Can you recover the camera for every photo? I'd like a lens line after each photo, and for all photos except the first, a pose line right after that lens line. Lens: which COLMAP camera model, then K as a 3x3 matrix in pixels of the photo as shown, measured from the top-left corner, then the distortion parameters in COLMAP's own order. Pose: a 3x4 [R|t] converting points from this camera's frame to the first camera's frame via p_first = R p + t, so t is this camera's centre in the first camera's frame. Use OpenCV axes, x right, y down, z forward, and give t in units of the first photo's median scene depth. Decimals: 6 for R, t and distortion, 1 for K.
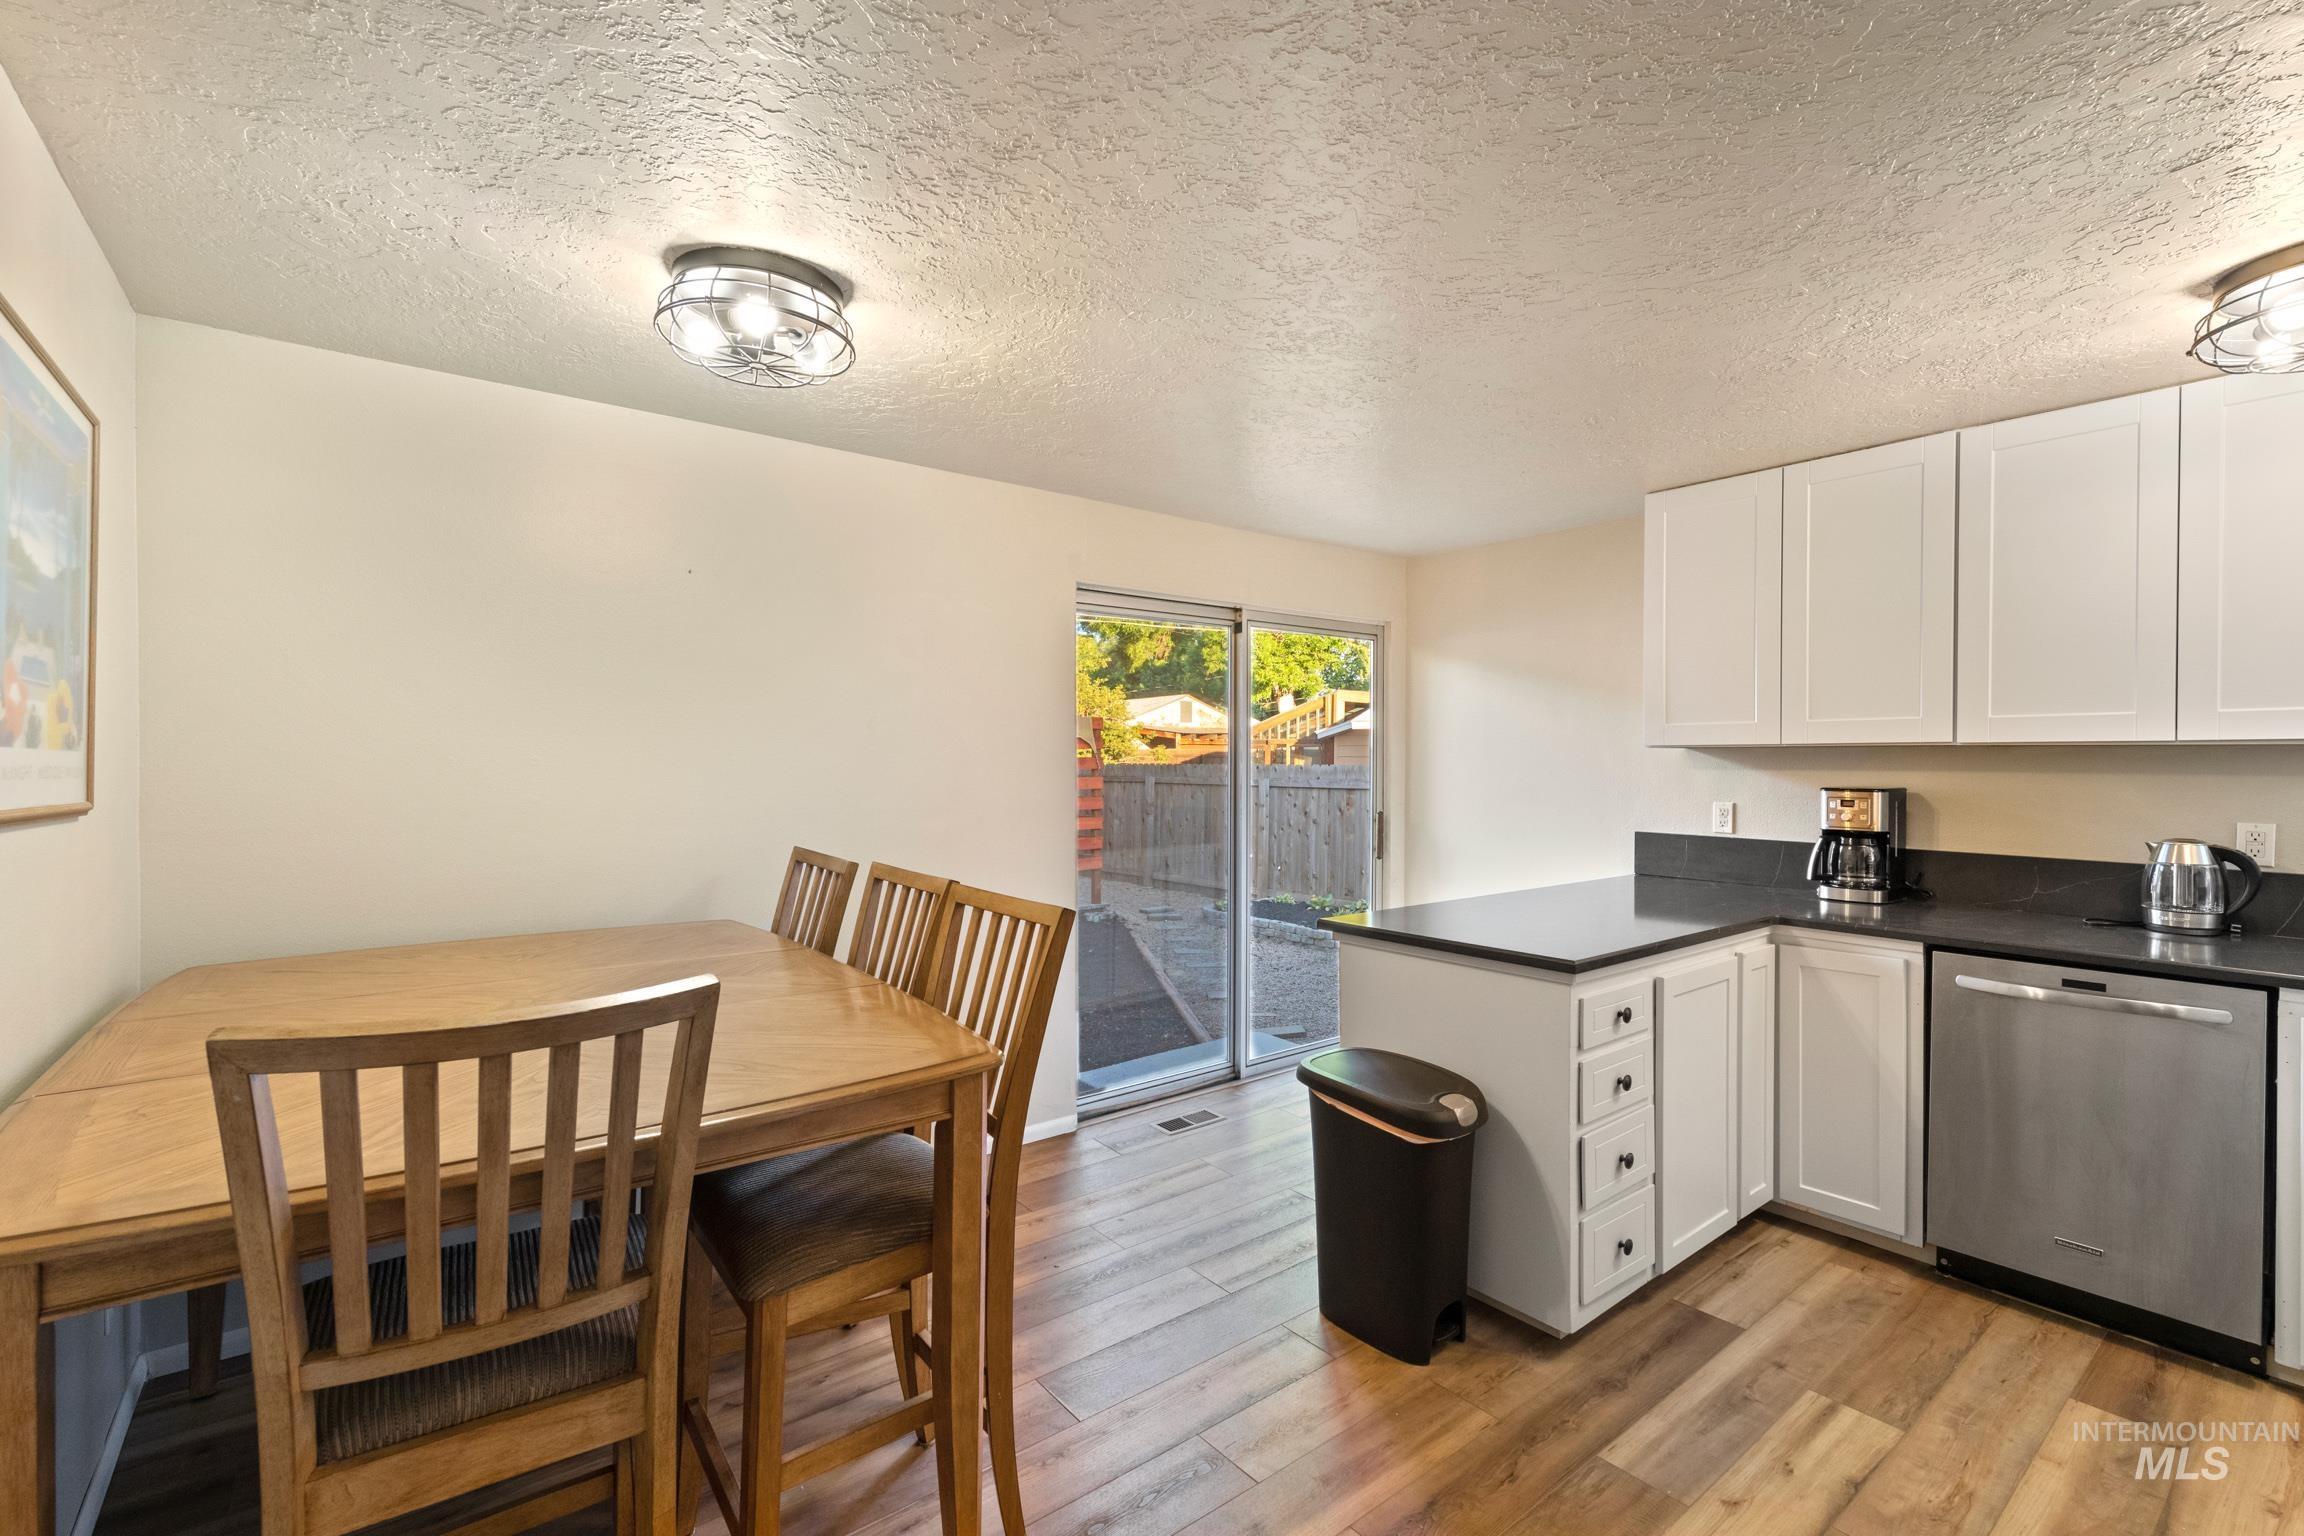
lens RADIAL K [[997.7, 0, 1169.9], [0, 997.7, 772.9], [0, 0, 1]] dist [-0.000964, -0.000327]
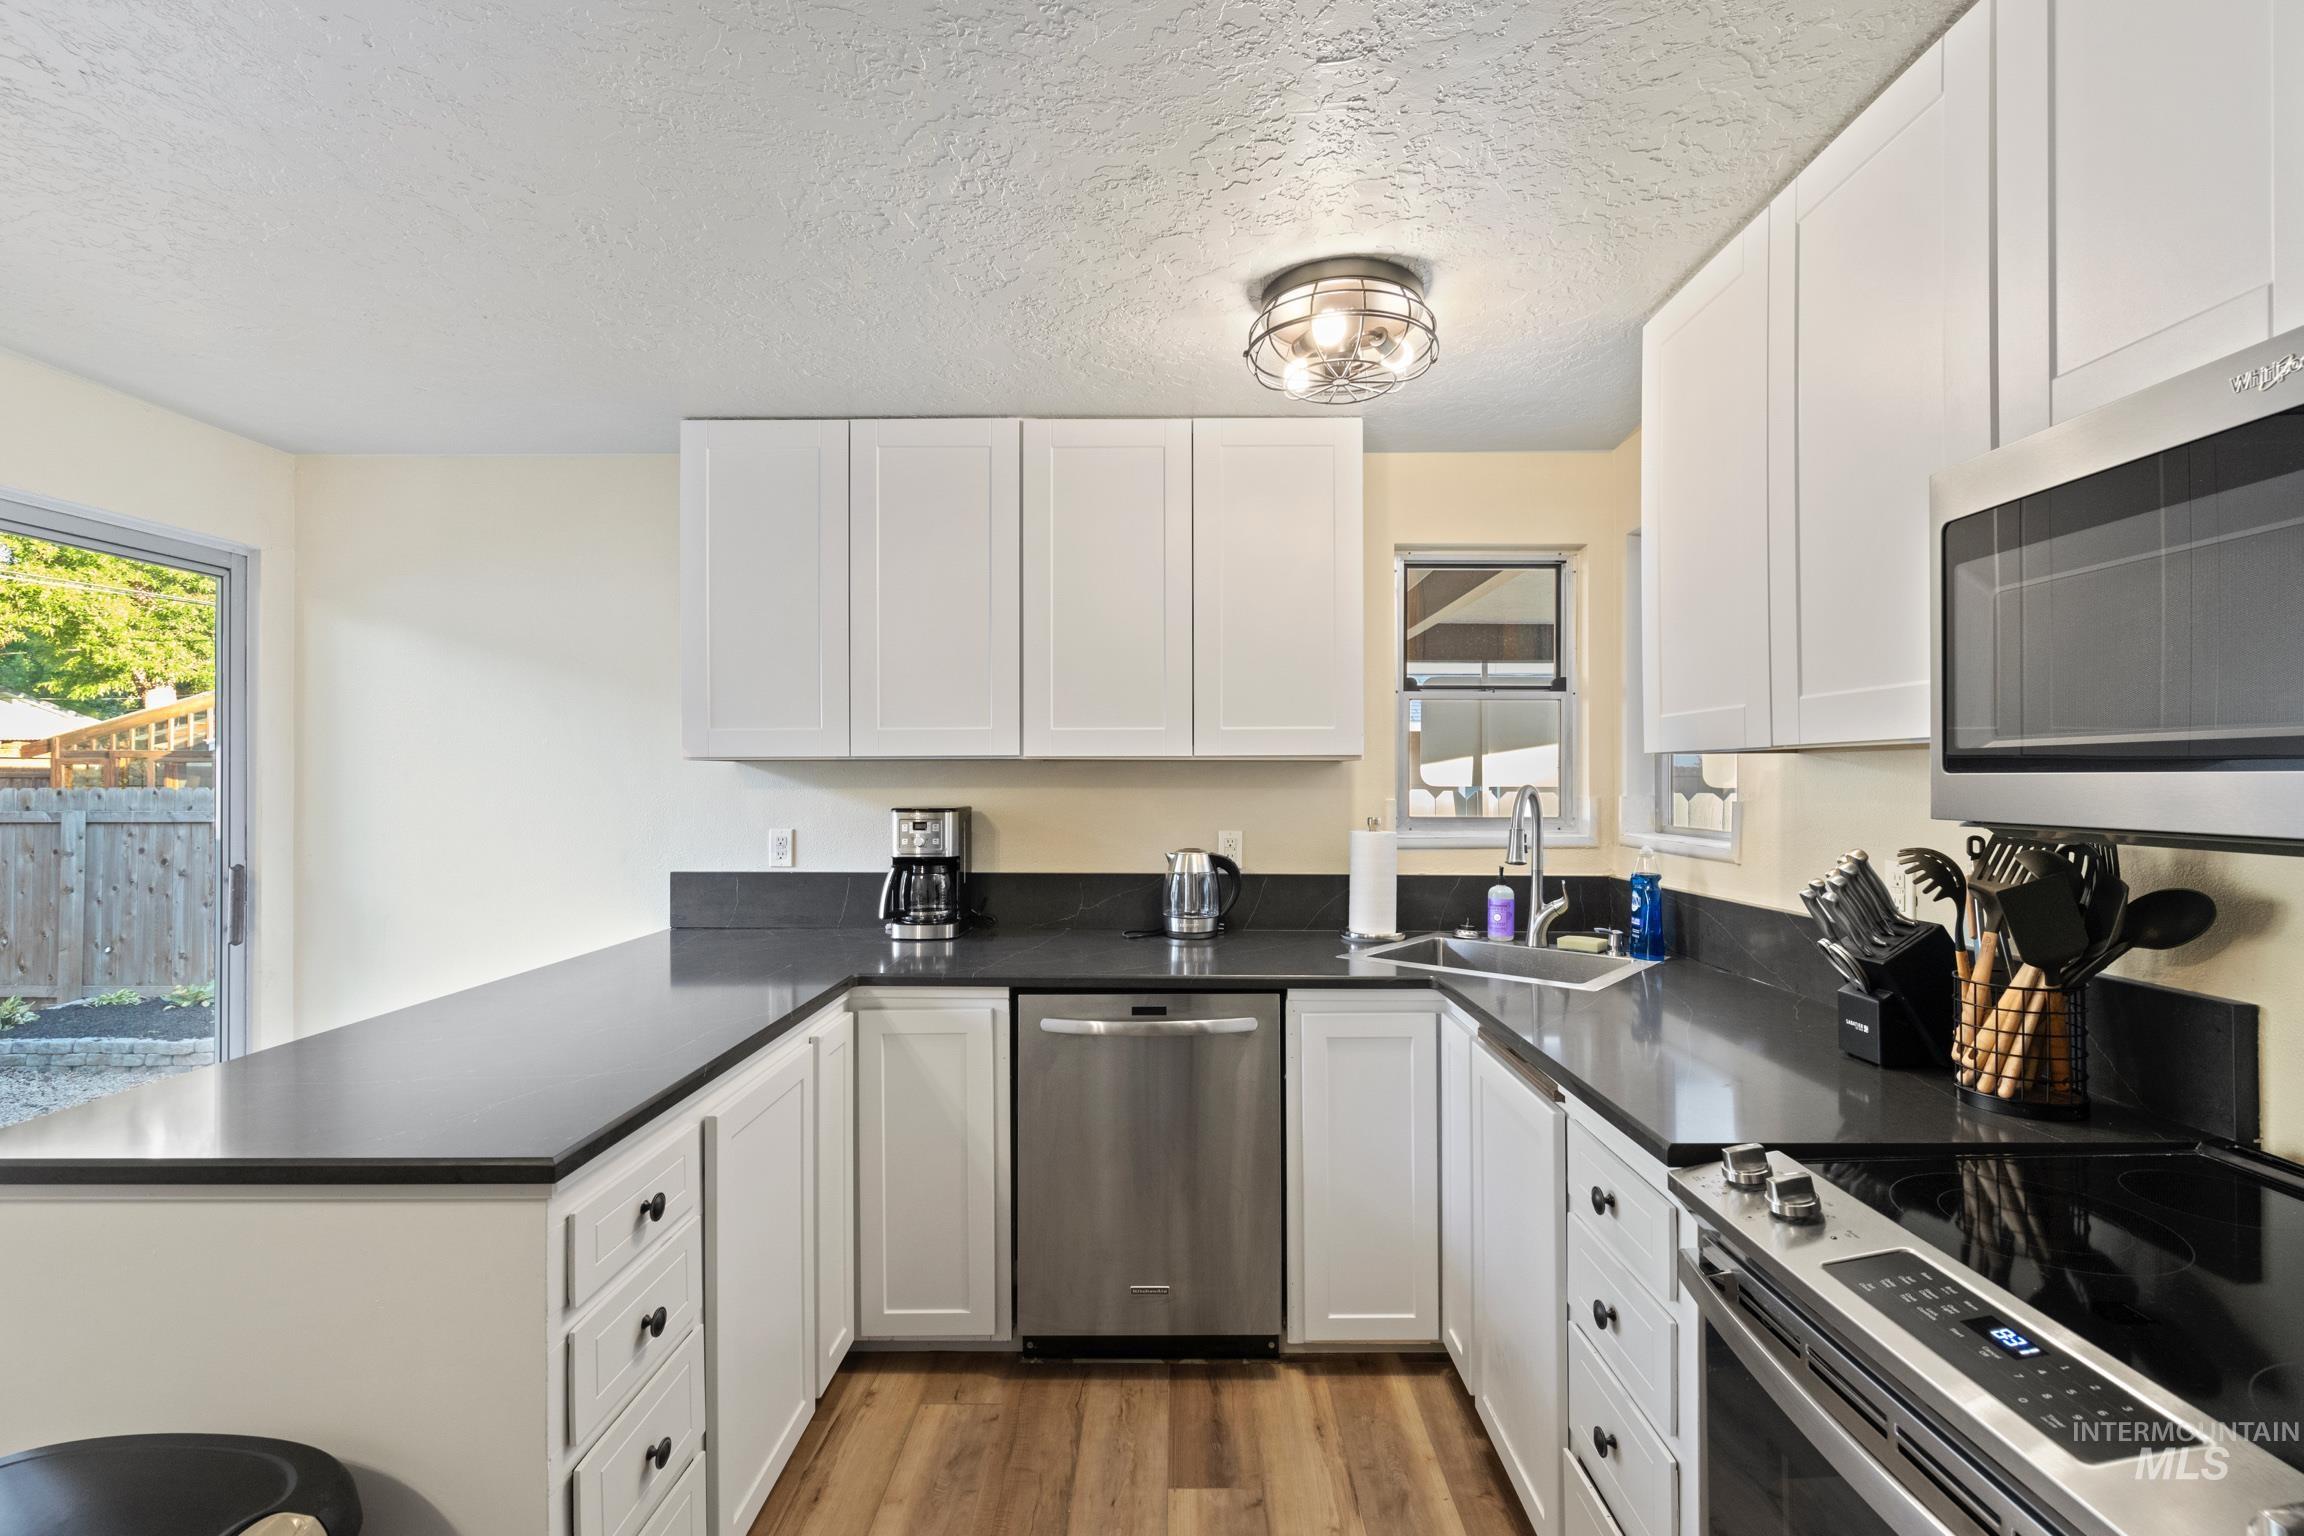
lens RADIAL K [[997.7, 0, 1169.9], [0, 997.7, 772.9], [0, 0, 1]] dist [-0.000964, -0.000327]
pose [[0.621605, 0.001179, 0.783330, 0.153128], [0.014231, 0.999817, -0.012799, -0.001529], [-0.783202, 0.019103, 0.621474, 0.324675]]
